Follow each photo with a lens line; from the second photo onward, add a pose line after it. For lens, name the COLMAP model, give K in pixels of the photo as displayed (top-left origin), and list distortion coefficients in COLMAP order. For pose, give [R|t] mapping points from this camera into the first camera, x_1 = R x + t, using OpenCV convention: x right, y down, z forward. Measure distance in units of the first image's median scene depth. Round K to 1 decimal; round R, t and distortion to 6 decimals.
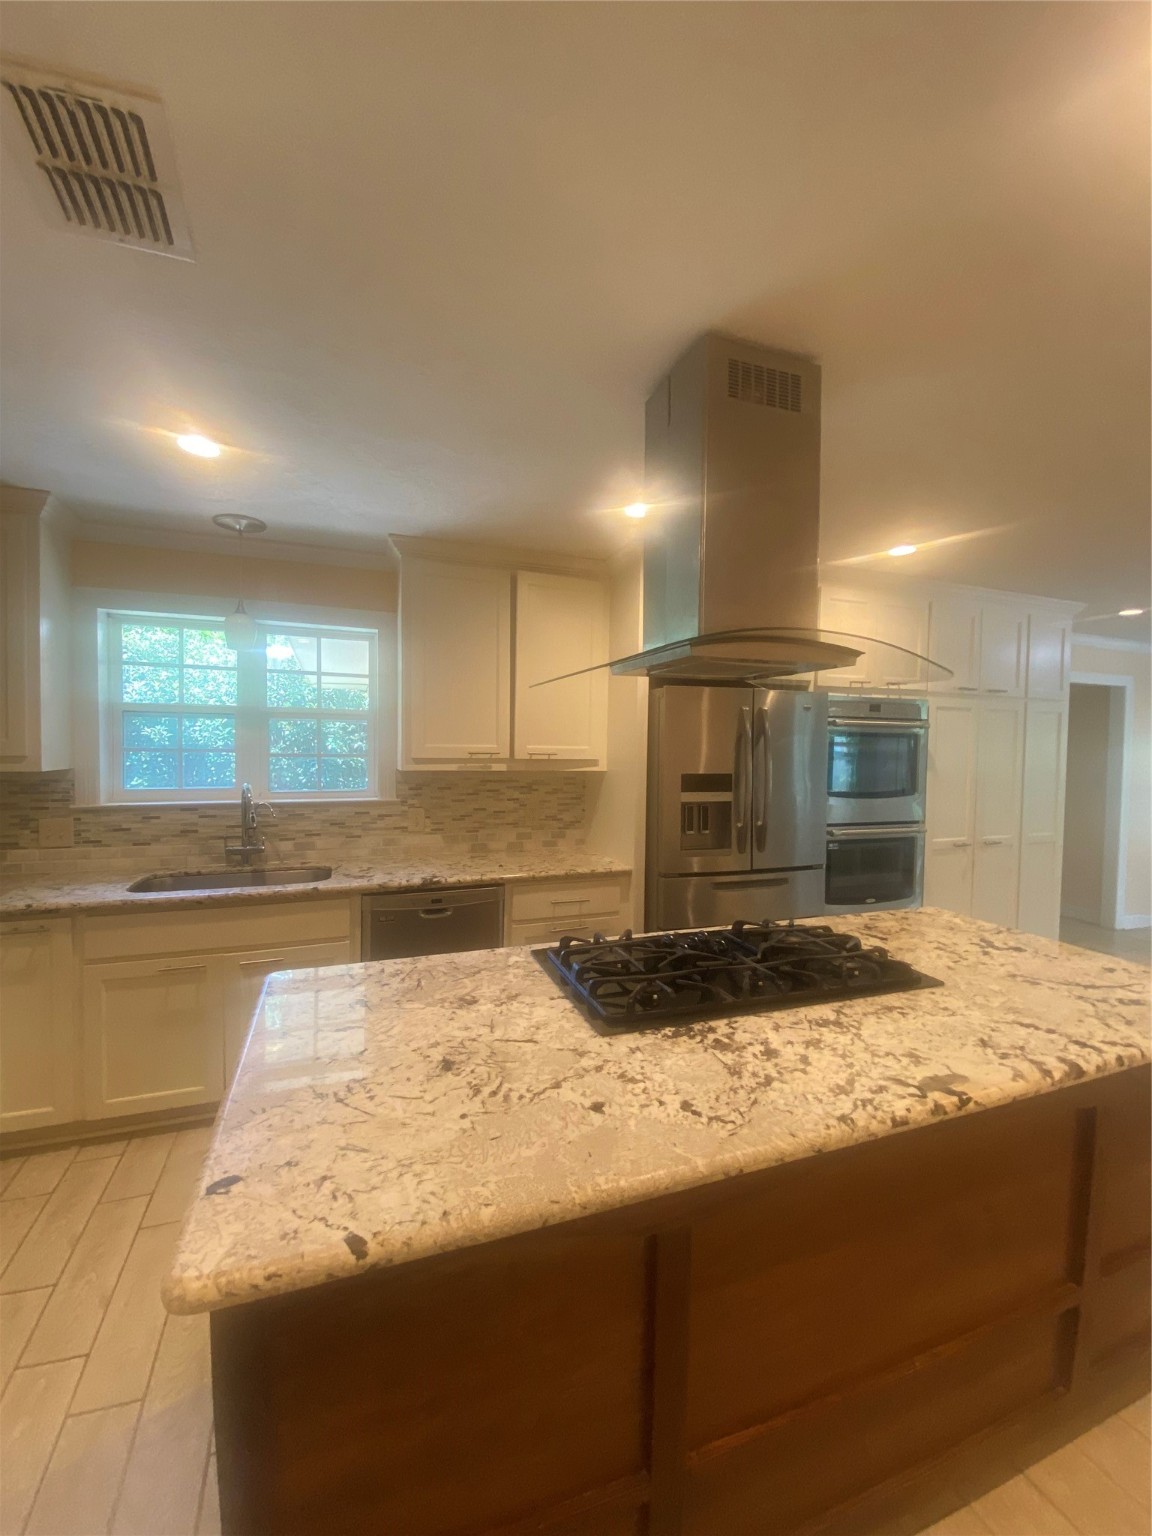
lens RADIAL K [[623.0, 0, 574.4], [0, 623.0, 762.2], [0, 0, 1]] dist [0.002777, -0.008852]
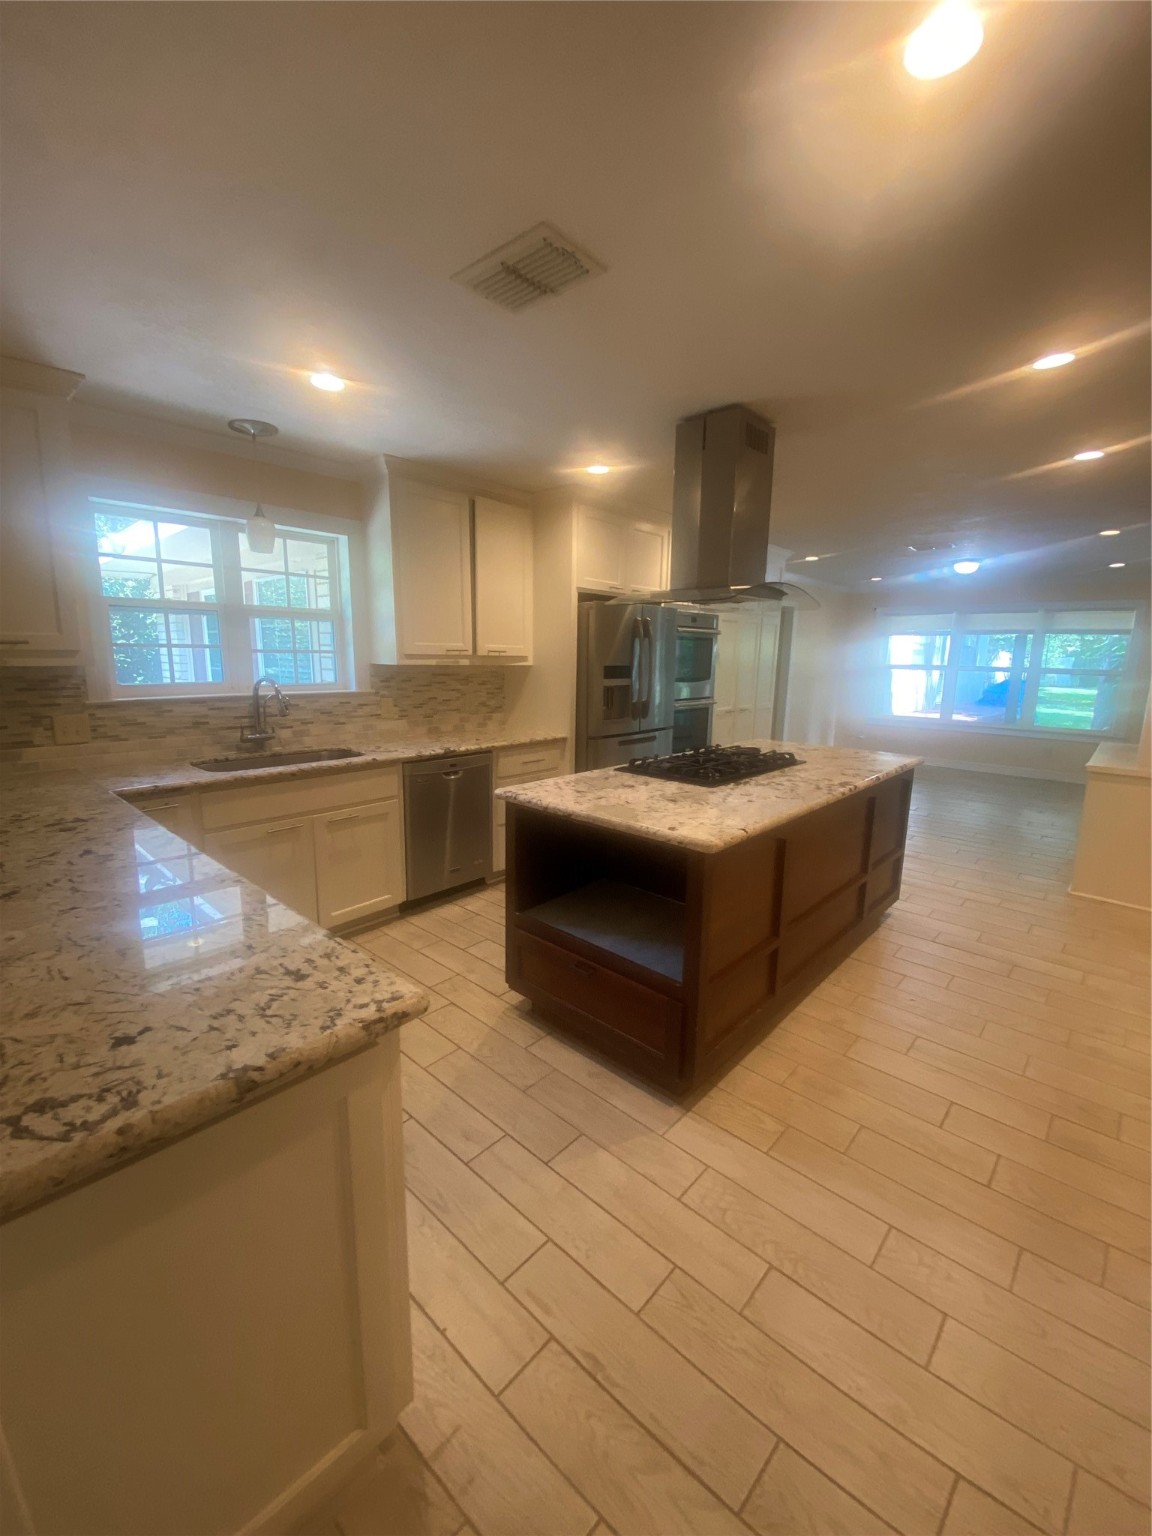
lens RADIAL K [[623.0, 0, 581.1], [0, 623.0, 775.0], [0, 0, 1]] dist [0.002777, -0.008852]
pose [[0.890208, -0.084671, 0.447616, -0.521290], [0.005241, 0.984414, 0.175787, 0.013616], [-0.455524, -0.154141, 0.876778, -0.248388]]
